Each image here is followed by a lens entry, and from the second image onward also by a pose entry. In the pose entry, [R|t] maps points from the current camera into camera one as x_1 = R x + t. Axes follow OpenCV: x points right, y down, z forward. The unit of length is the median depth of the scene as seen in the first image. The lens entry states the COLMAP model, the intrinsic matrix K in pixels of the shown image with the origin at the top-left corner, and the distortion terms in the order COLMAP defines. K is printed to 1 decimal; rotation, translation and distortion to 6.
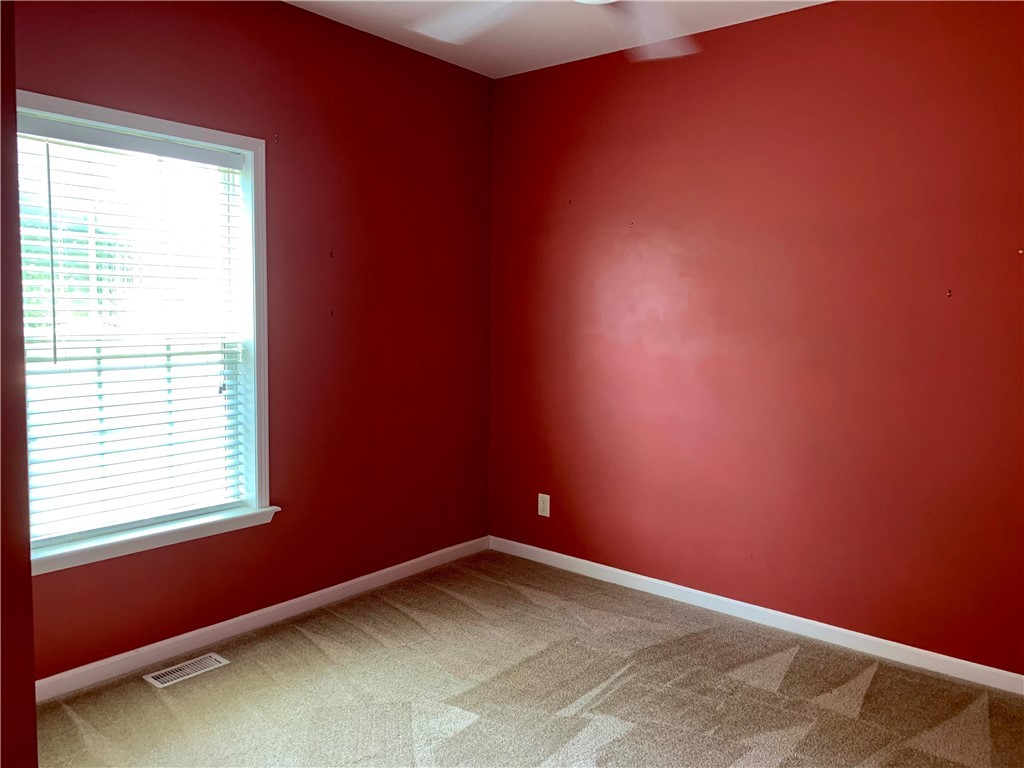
lens RADIAL K [[803.4, 0, 512.0], [0, 803.4, 384.0], [0, 0, 1]] dist [0.068653, -0.004763]
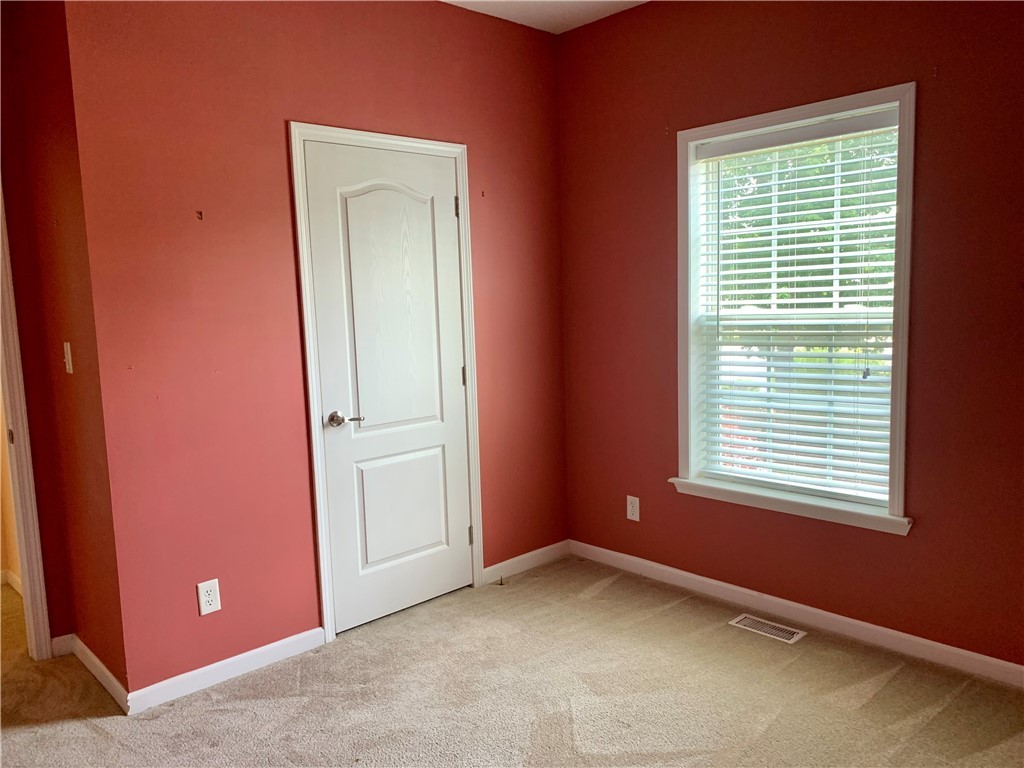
lens RADIAL K [[803.4, 0, 512.0], [0, 803.4, 384.0], [0, 0, 1]] dist [0.068653, -0.004763]
pose [[-0.116051, 0.106432, -0.987524, 0.639442], [-0.058273, 0.991800, 0.113741, -0.067695], [0.991532, 0.070746, -0.108898, 0.738989]]
